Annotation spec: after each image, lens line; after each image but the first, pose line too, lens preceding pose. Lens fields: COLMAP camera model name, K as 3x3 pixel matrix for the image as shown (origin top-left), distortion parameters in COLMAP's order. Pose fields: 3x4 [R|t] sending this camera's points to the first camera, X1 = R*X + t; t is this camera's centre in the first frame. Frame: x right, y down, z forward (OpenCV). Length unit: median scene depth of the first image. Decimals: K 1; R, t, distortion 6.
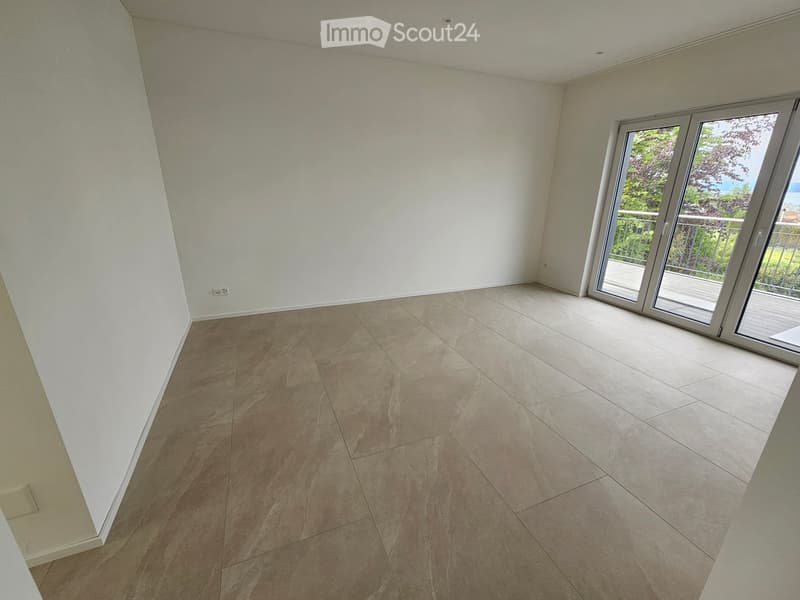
lens RADIAL K [[339.5, 0, 395.5], [0, 339.5, 301.2], [0, 0, 1]] dist [-0.000955, 0.000206]
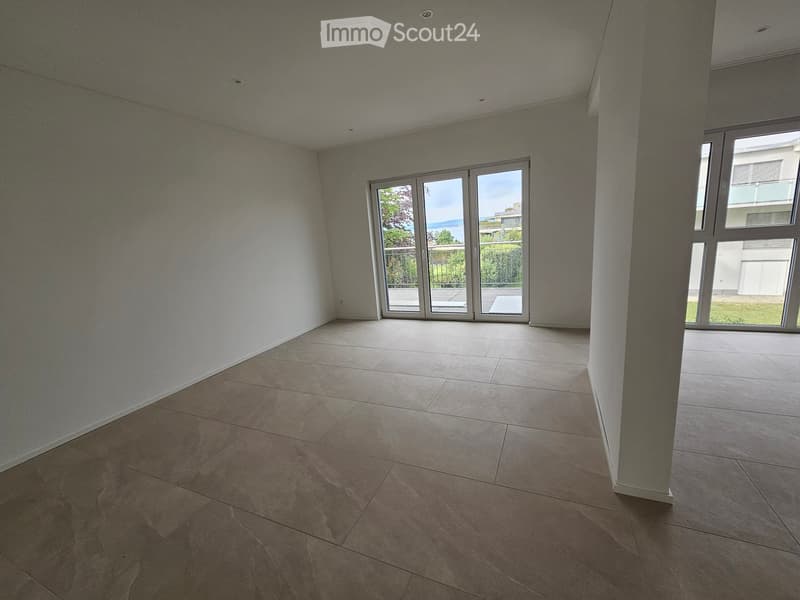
lens RADIAL K [[339.5, 0, 395.5], [0, 339.5, 301.2], [0, 0, 1]] dist [-0.000955, 0.000206]
pose [[0.722200, -0.204959, 0.660620, -0.232003], [0.303235, 0.952233, -0.036068, -0.018785], [-0.621672, 0.226372, 0.749853, 0.075379]]
